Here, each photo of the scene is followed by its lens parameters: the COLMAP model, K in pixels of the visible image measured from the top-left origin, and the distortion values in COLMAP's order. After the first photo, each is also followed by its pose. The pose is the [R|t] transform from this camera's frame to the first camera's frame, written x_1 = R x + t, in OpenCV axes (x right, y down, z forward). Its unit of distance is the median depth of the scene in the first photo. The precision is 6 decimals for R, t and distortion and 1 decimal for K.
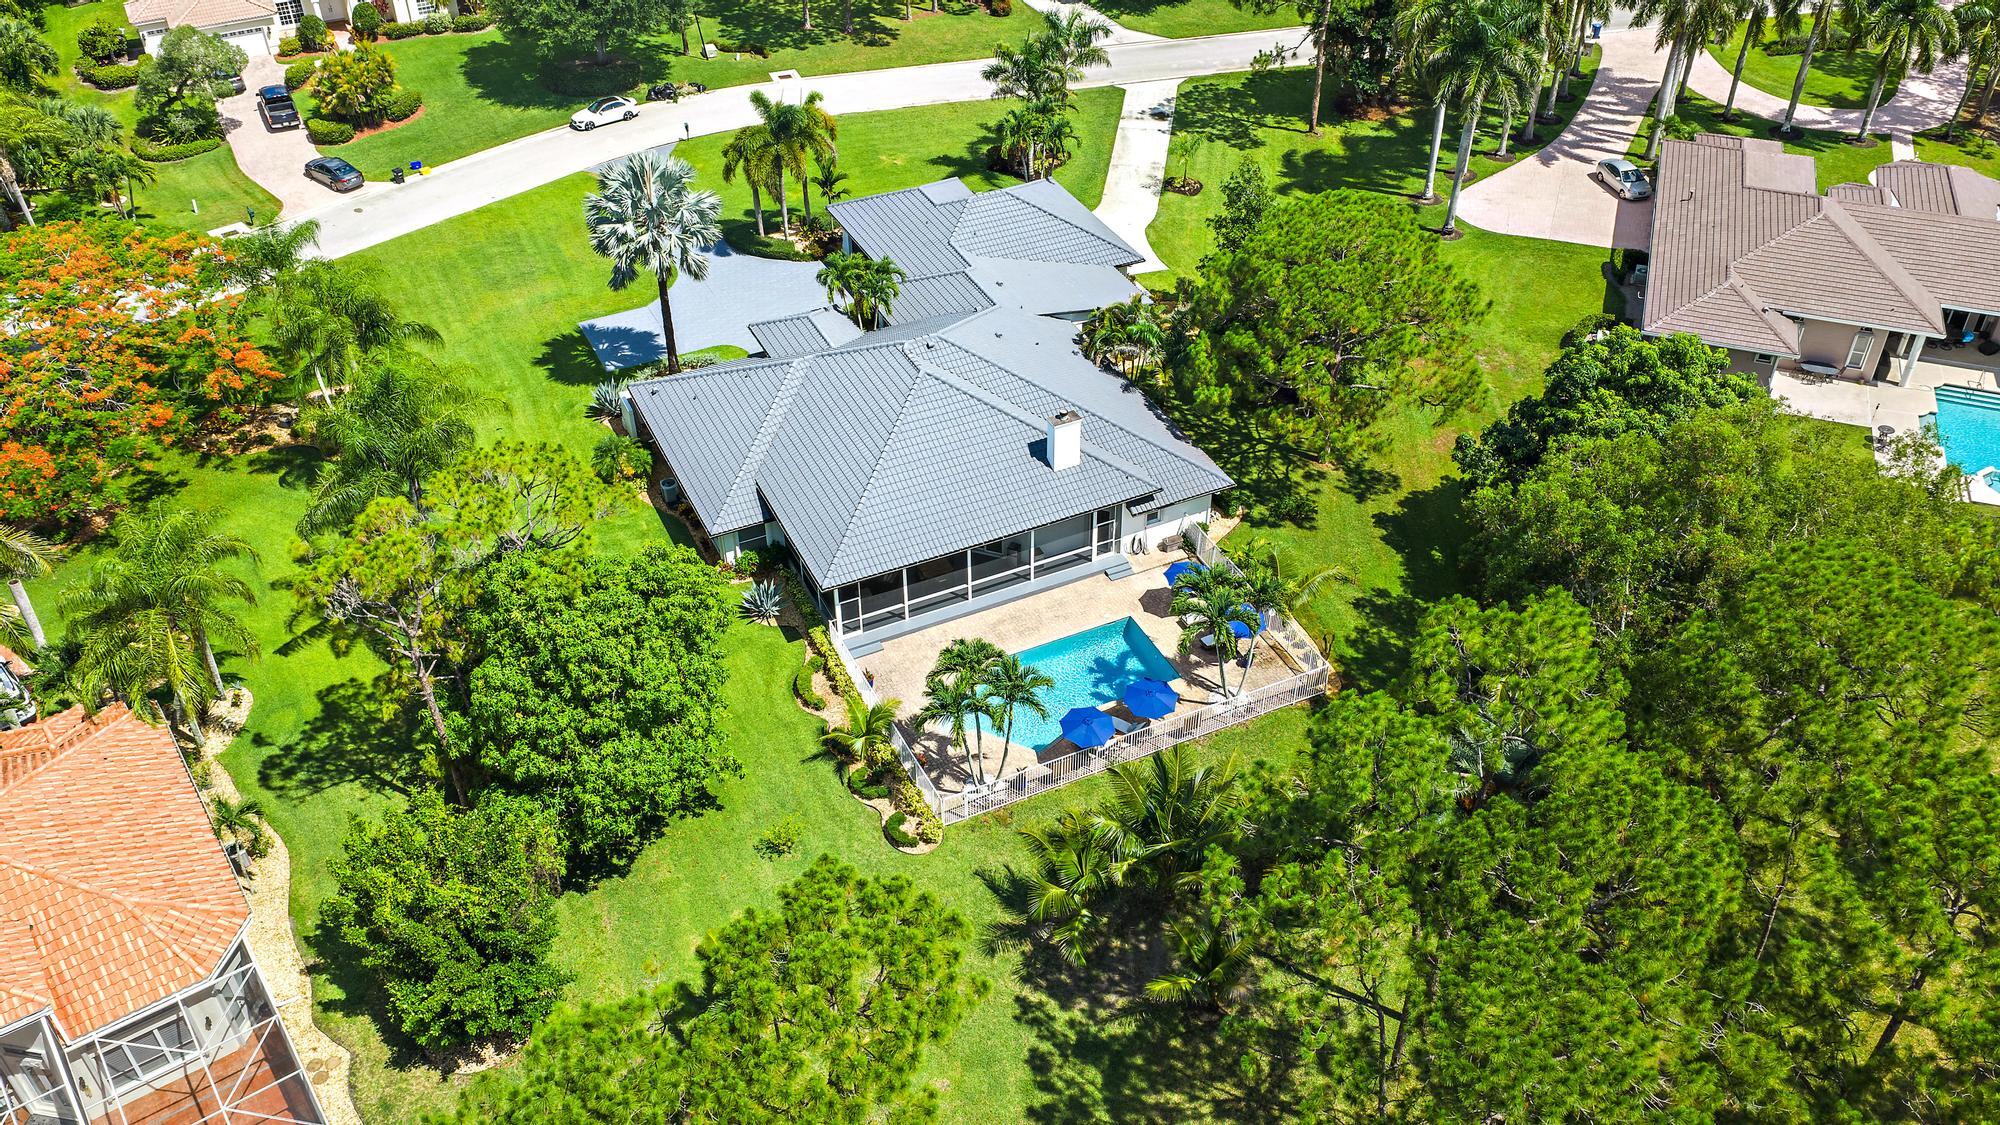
lens RADIAL K [[1655.3, 0, 1000.0], [0, 1655.3, 562.5], [0, 0, 1]] dist [0.033132, -0.066779]
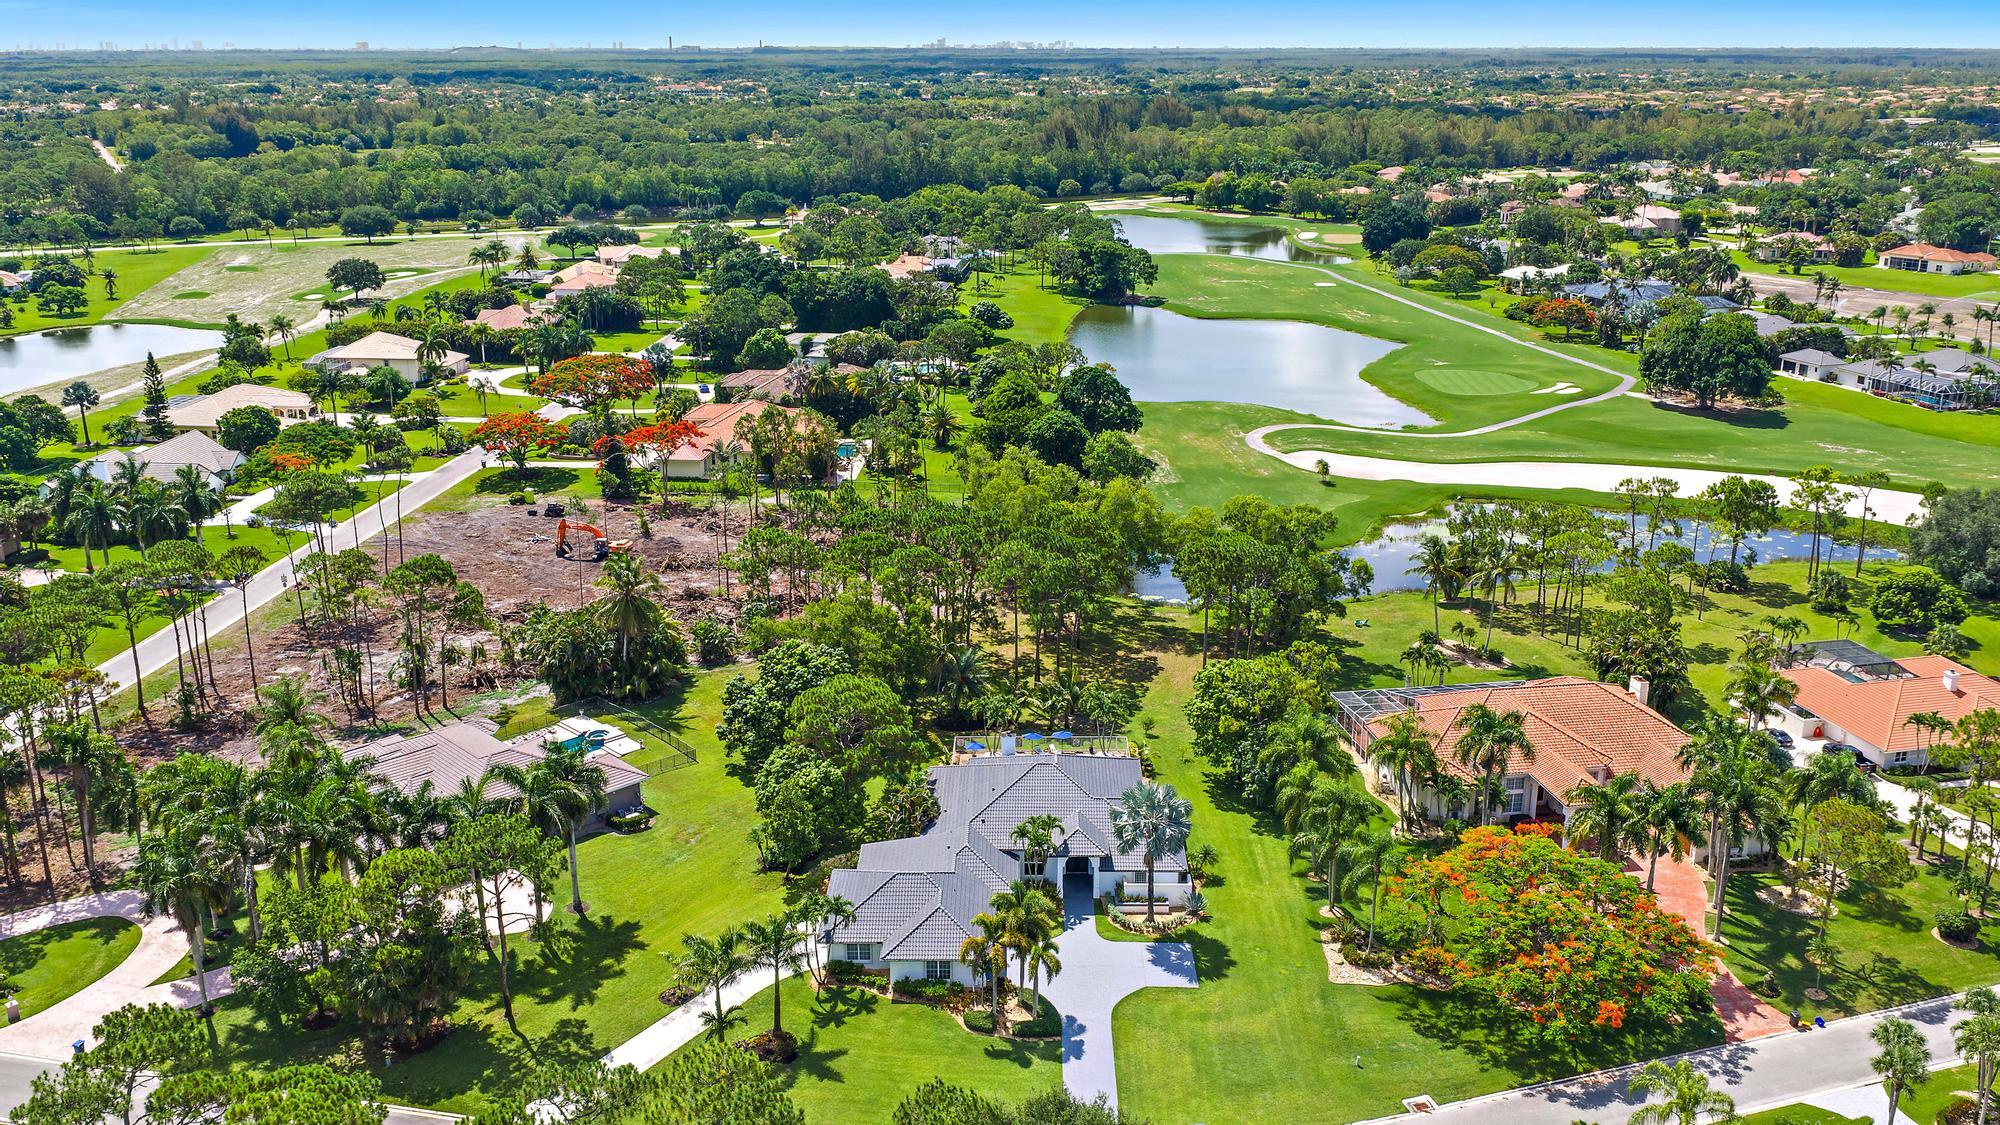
lens RADIAL K [[1655.3, 0, 1000.0], [0, 1655.3, 562.5], [0, 0, 1]] dist [0.033132, -0.066779]
pose [[-0.895911, -0.134685, 0.423324, -0.522406], [0.276062, 0.577791, 0.768080, -1.176984], [-0.348042, 0.804995, -0.480468, 1.172398]]
